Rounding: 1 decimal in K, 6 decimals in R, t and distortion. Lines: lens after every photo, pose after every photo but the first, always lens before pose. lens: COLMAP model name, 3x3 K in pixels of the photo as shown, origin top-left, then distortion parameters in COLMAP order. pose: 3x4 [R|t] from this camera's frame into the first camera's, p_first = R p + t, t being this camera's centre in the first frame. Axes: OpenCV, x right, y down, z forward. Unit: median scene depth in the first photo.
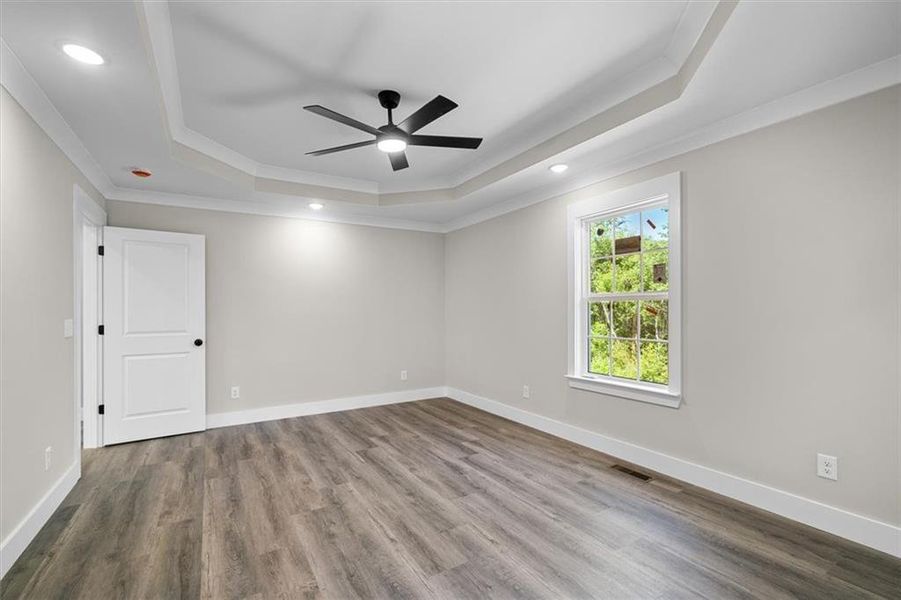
lens RADIAL K [[417.1, 0, 447.2], [0, 417.1, 306.0], [0, 0, 1]] dist [0.001387, 0.000530]
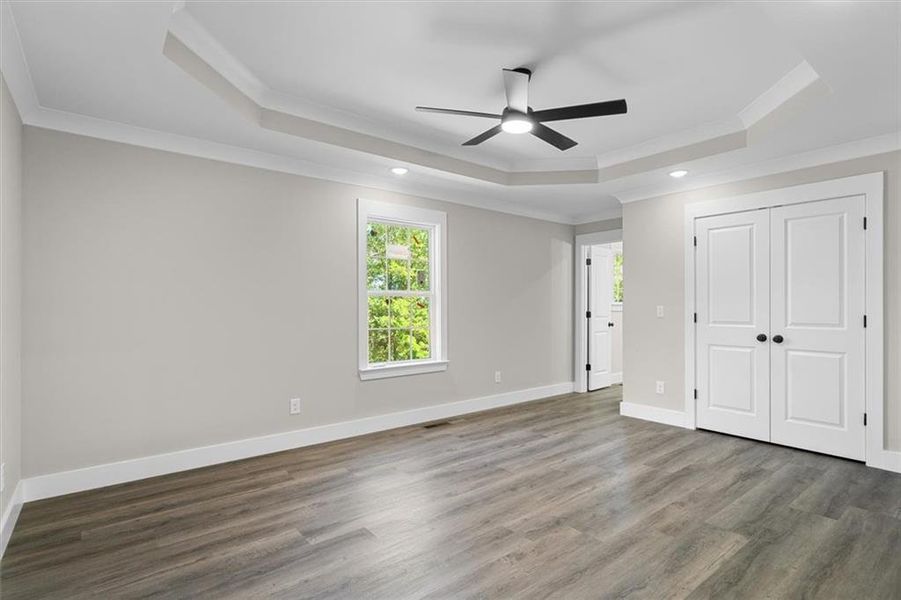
lens RADIAL K [[439.2, 0, 469.1], [0, 439.2, 305.2], [0, 0, 1]] dist [0.000294, 0.000286]
pose [[-0.171820, 0.010021, 0.985077, -1.083608], [-0.006243, 0.999917, -0.011261, 0.031716], [-0.985109, -0.008085, -0.171744, 1.277974]]
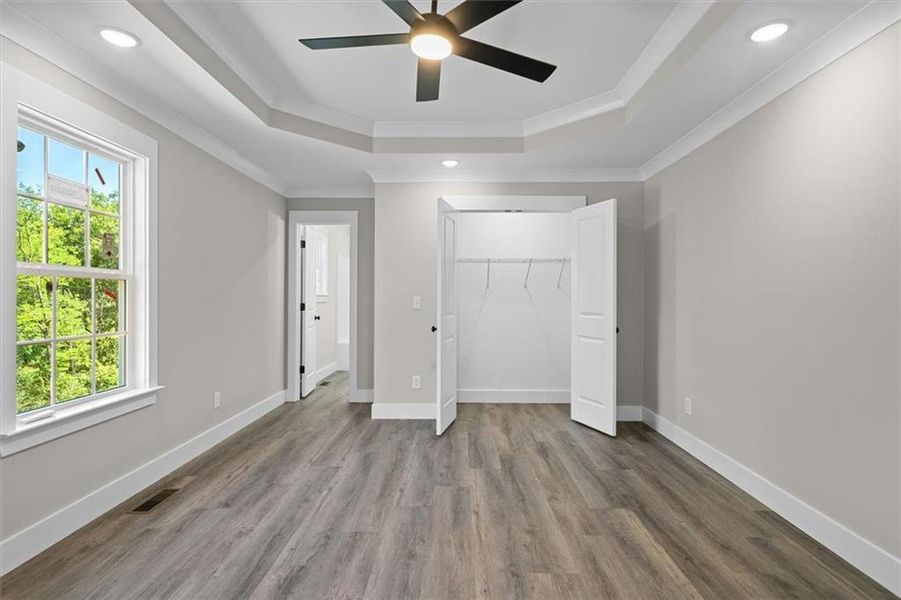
lens RADIAL K [[449.3, 0, 450.5], [0, 449.3, 300.0], [0, 0, 1]] dist [0.001539, 0.000583]
pose [[-0.851377, 0.001508, 0.524553, -0.535155], [-0.000283, 0.999994, -0.003335, 0.026730], [-0.524555, -0.002988, -0.851371, 1.600066]]
